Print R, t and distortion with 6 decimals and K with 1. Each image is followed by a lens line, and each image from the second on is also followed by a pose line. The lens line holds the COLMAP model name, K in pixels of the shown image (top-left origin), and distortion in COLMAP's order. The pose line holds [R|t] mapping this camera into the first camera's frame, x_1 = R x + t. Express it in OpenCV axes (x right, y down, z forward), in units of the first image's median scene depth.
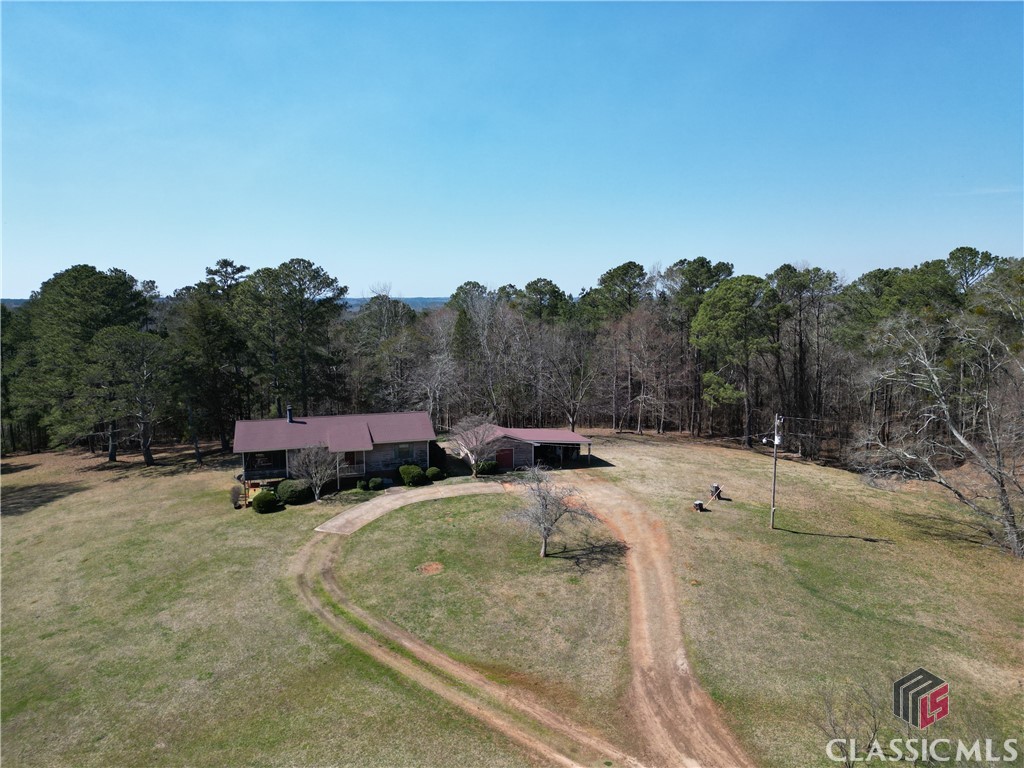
lens RADIAL K [[708.6, 0, 512.5], [0, 708.6, 425.2], [0, 0, 1]] dist [0.026469, -0.004505]
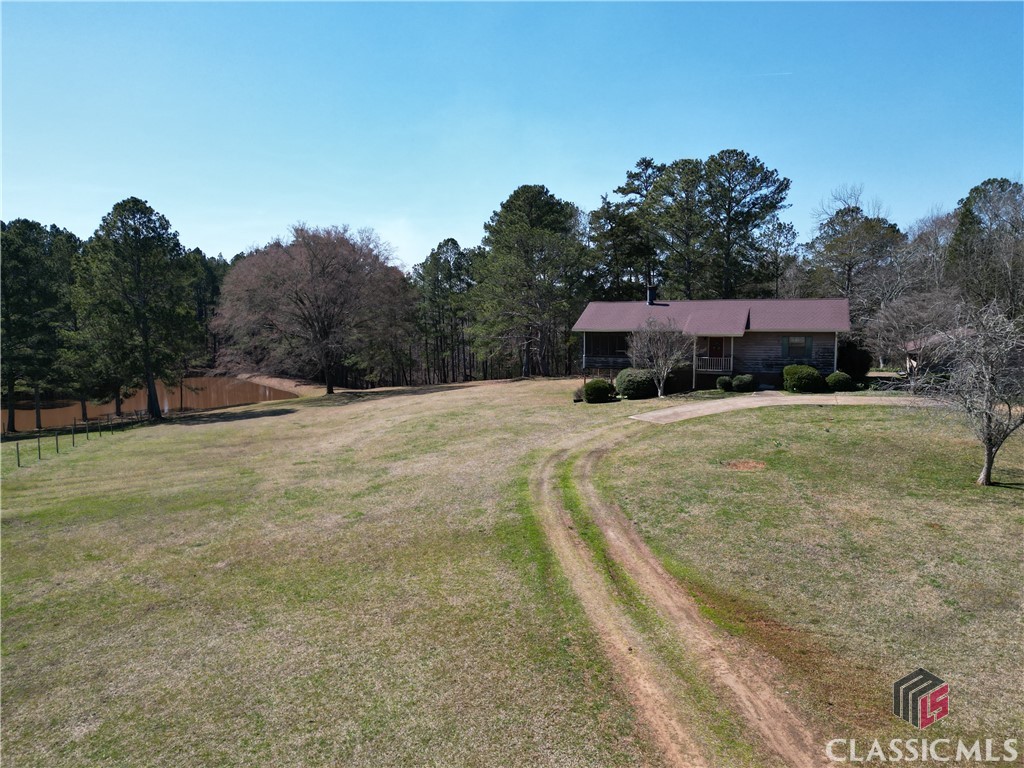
lens RADIAL K [[708.6, 0, 512.5], [0, 708.6, 425.2], [0, 0, 1]] dist [0.026469, -0.004505]
pose [[0.770137, 0.088738, -0.631677, 0.089127], [-0.094245, 0.995237, 0.024908, 0.137224], [0.630878, 0.040349, 0.774832, 0.325893]]
